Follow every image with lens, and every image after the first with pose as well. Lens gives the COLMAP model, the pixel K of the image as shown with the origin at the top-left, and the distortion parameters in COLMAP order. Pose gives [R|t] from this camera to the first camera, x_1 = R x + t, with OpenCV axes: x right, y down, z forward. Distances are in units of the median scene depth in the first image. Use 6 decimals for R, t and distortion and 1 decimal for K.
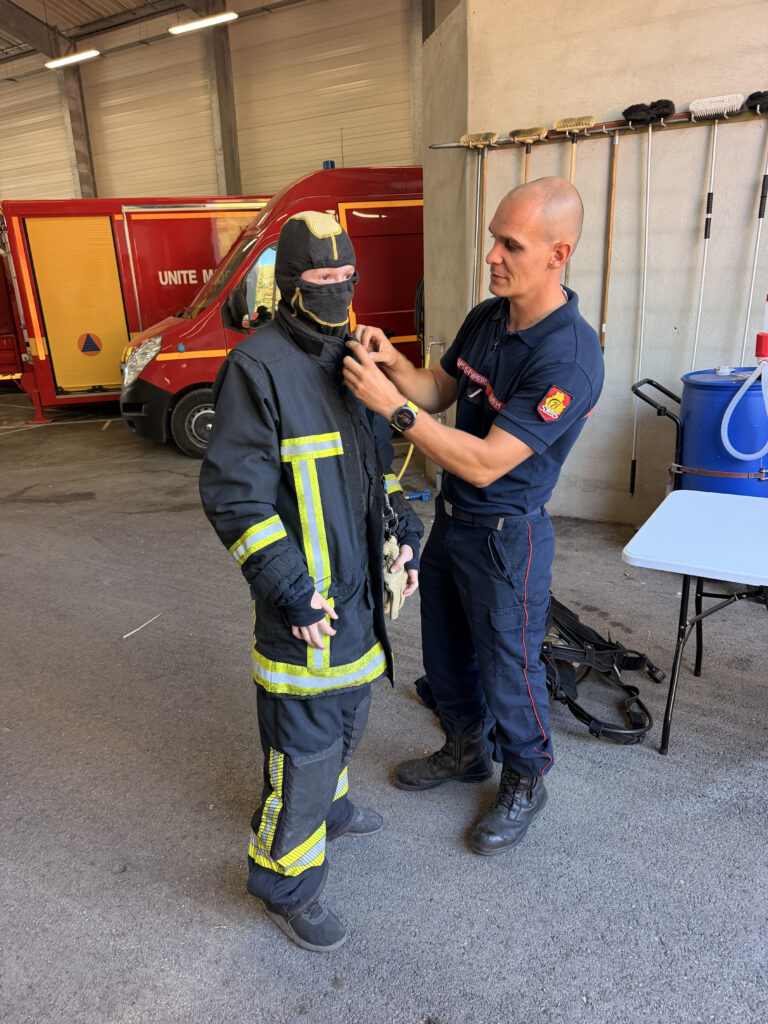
lens RADIAL K [[703.7, 0, 389.8], [0, 703.7, 519.1], [0, 0, 1]] dist [0.010093, -0.018920]
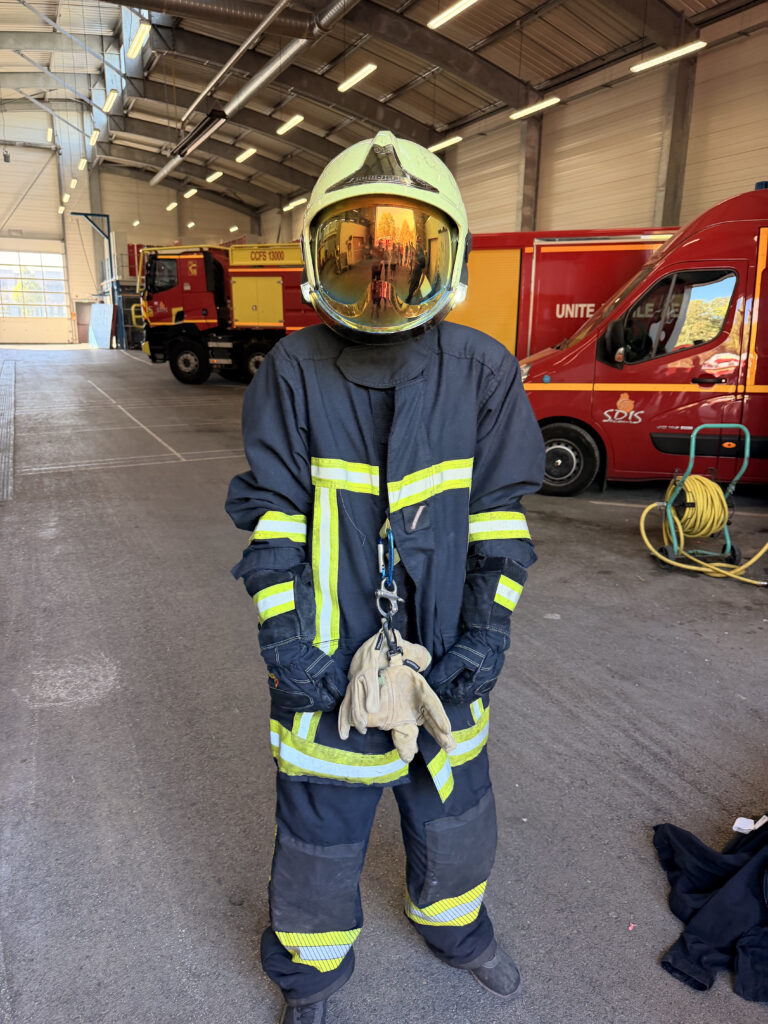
lens RADIAL K [[703.7, 0, 392.6], [0, 703.7, 520.4], [0, 0, 1]] dist [0.010093, -0.018920]
pose [[0.840705, 0.184413, -0.509123, 0.065819], [-0.210627, 0.977546, 0.006280, -0.016507], [0.498850, 0.101955, 0.860671, 0.097092]]
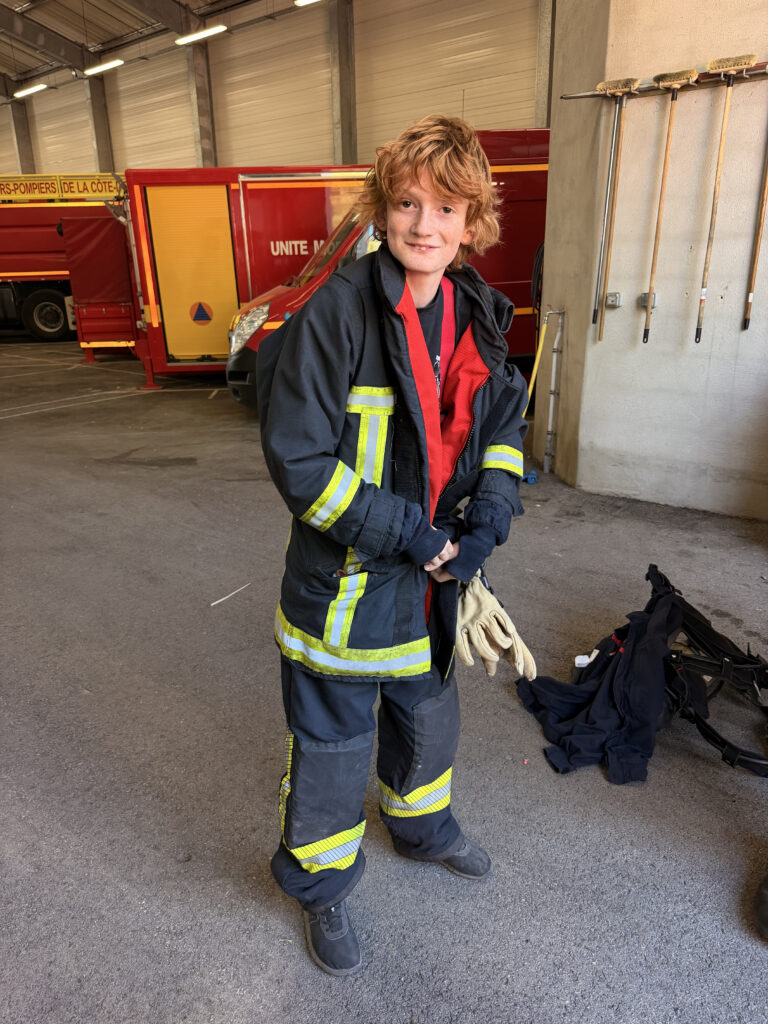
lens RADIAL K [[703.7, 0, 389.1], [0, 703.7, 511.5], [0, 0, 1]] dist [0.010093, -0.018920]
pose [[0.989075, 0.058555, -0.135285, -0.008067], [-0.056722, 0.998239, 0.017368, 0.005683], [0.136064, -0.009505, 0.990654, 0.050047]]
